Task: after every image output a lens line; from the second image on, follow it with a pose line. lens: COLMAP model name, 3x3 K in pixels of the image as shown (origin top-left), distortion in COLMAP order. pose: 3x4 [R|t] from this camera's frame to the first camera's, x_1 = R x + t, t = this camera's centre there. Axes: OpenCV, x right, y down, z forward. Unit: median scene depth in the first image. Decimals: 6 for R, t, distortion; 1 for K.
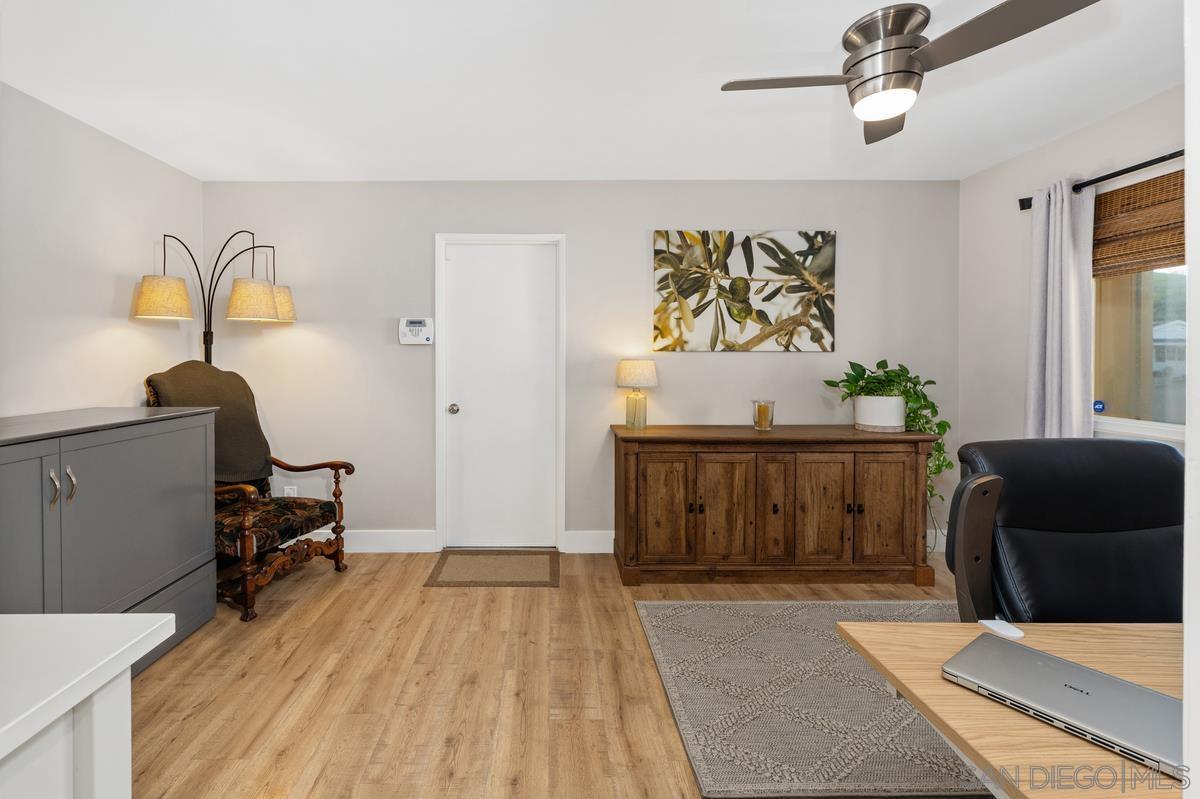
lens RADIAL K [[512.2, 0, 557.9], [0, 512.2, 364.7], [0, 0, 1]] dist [0.001305, -0.000033]
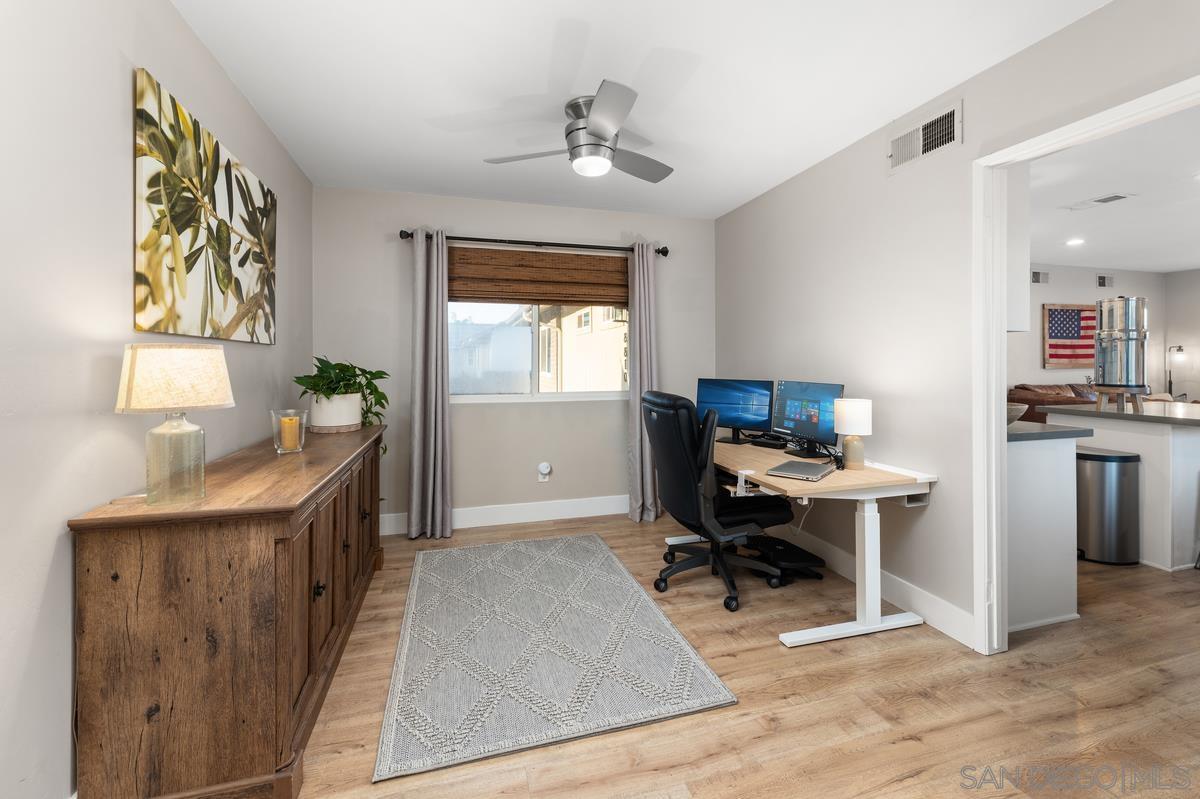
lens RADIAL K [[495.0, 0, 597.8], [0, 495.0, 362.9], [0, 0, 1]] dist [0.000561, -0.000033]
pose [[-0.265475, -0.002398, 0.964115, -0.348317], [0.008189, 0.999955, 0.004742, 0.003814], [-0.964083, 0.009154, -0.265443, 0.725084]]
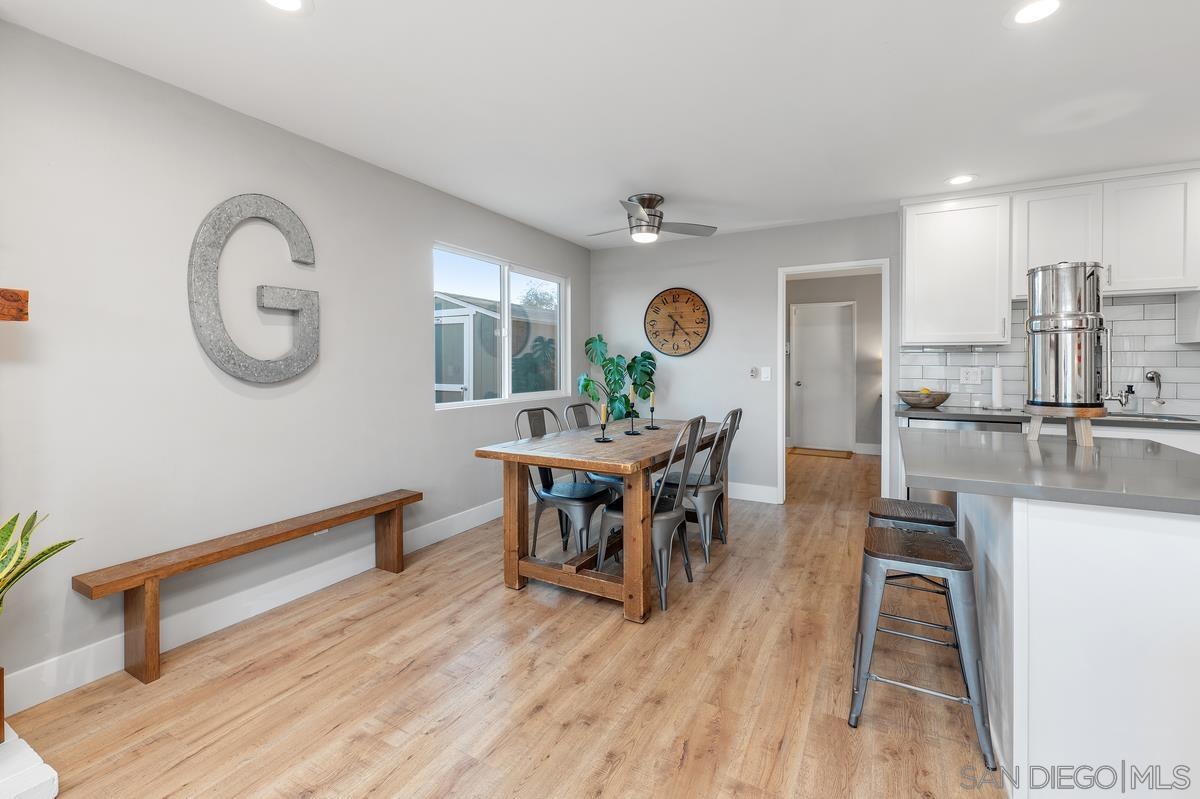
lens RADIAL K [[515.9, 0, 591.3], [0, 515.9, 366.6], [0, 0, 1]] dist [-0.001573, -0.000212]
pose [[0.868595, 0.003157, -0.495513, 0.117469], [-0.003597, 0.999994, 0.000065, 0.017228], [0.495510, 0.001726, 0.868601, -1.373892]]
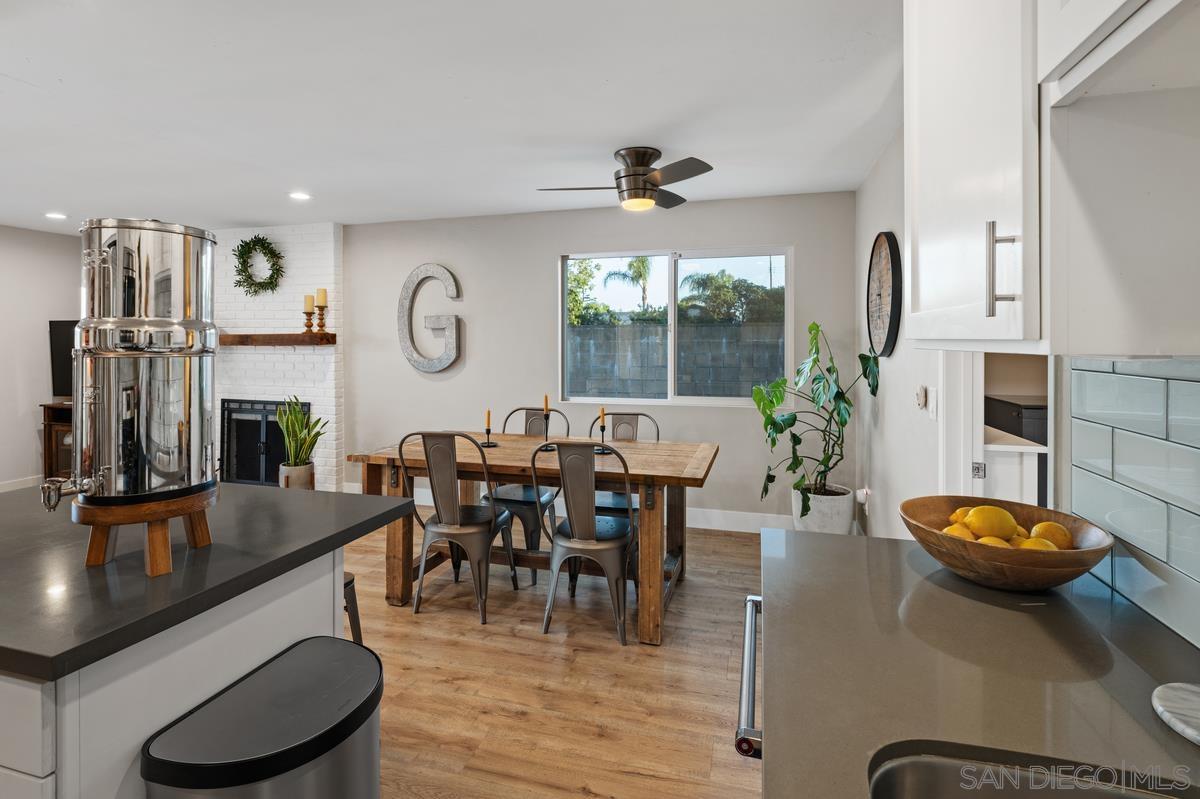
lens RADIAL K [[573.7, 0, 598.0], [0, 573.7, 348.8], [0, 0, 1]] dist [-0.001193, -0.000158]
pose [[-0.285574, 0.003969, -0.958349, 0.577538], [-0.006715, 0.999959, 0.006142, -0.025737], [0.958333, 0.008189, -0.285535, -0.155296]]
